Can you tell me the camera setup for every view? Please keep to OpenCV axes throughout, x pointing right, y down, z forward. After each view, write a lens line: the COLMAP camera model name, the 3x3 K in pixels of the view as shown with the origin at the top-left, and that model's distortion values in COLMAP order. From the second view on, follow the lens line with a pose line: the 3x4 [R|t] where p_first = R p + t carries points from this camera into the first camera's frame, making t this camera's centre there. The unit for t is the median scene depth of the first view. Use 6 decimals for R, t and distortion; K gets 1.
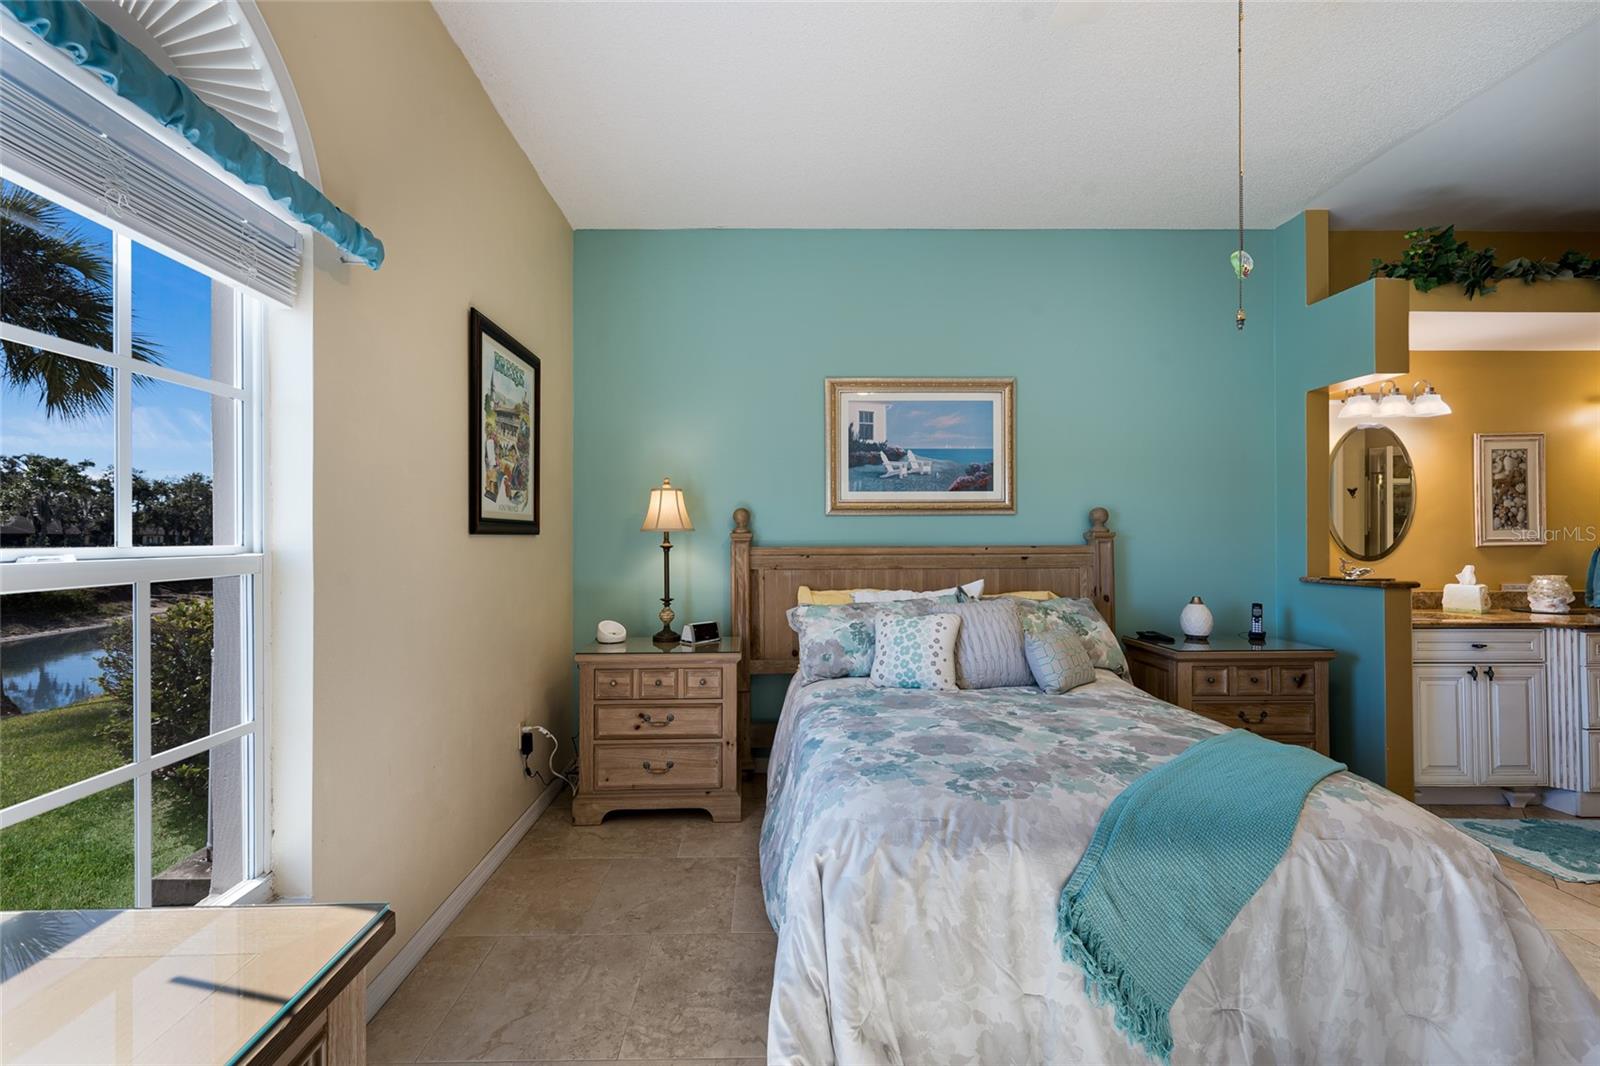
lens RADIAL K [[629.5, 0, 779.7], [0, 629.5, 529.0], [0, 0, 1]] dist [0.003598, -0.000254]
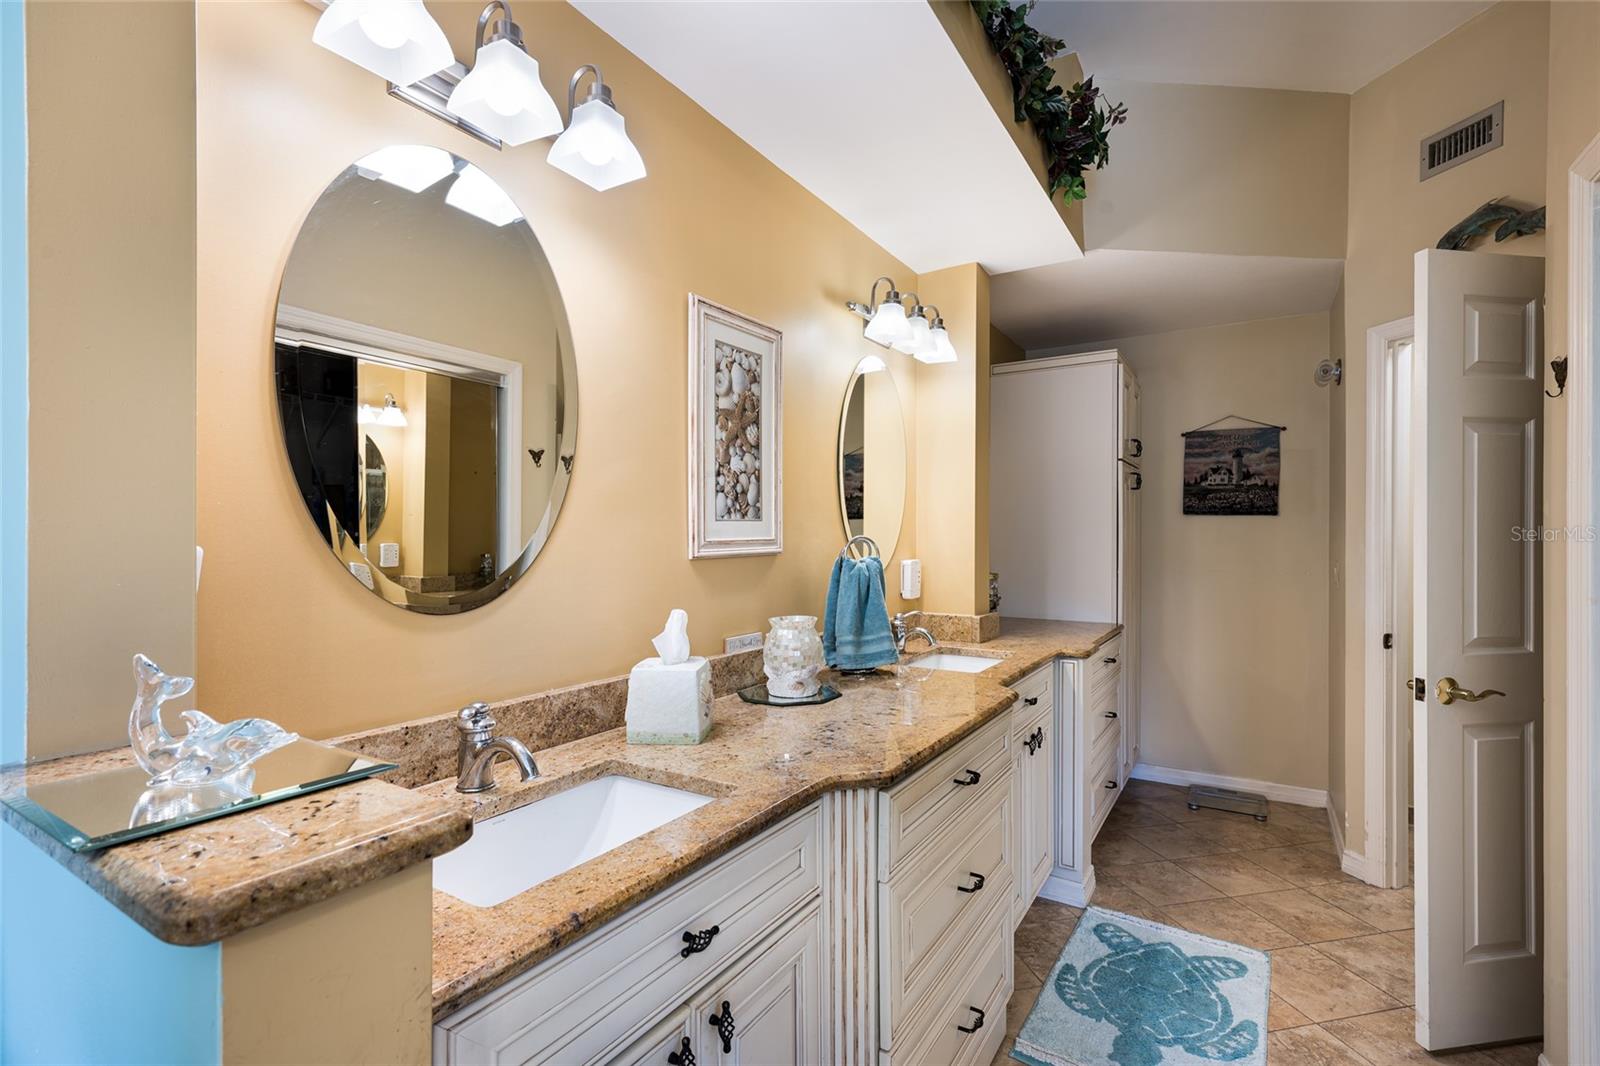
lens RADIAL K [[757.8, 0, 804.2], [0, 757.8, 538.8], [0, 0, 1]] dist [0.008119, 0.000468]
pose [[0.548959, 0.001141, 0.835848, 0.714852], [-0.009902, 0.999938, 0.005138, 0.011198], [-0.835791, -0.011097, 0.548936, 0.653039]]
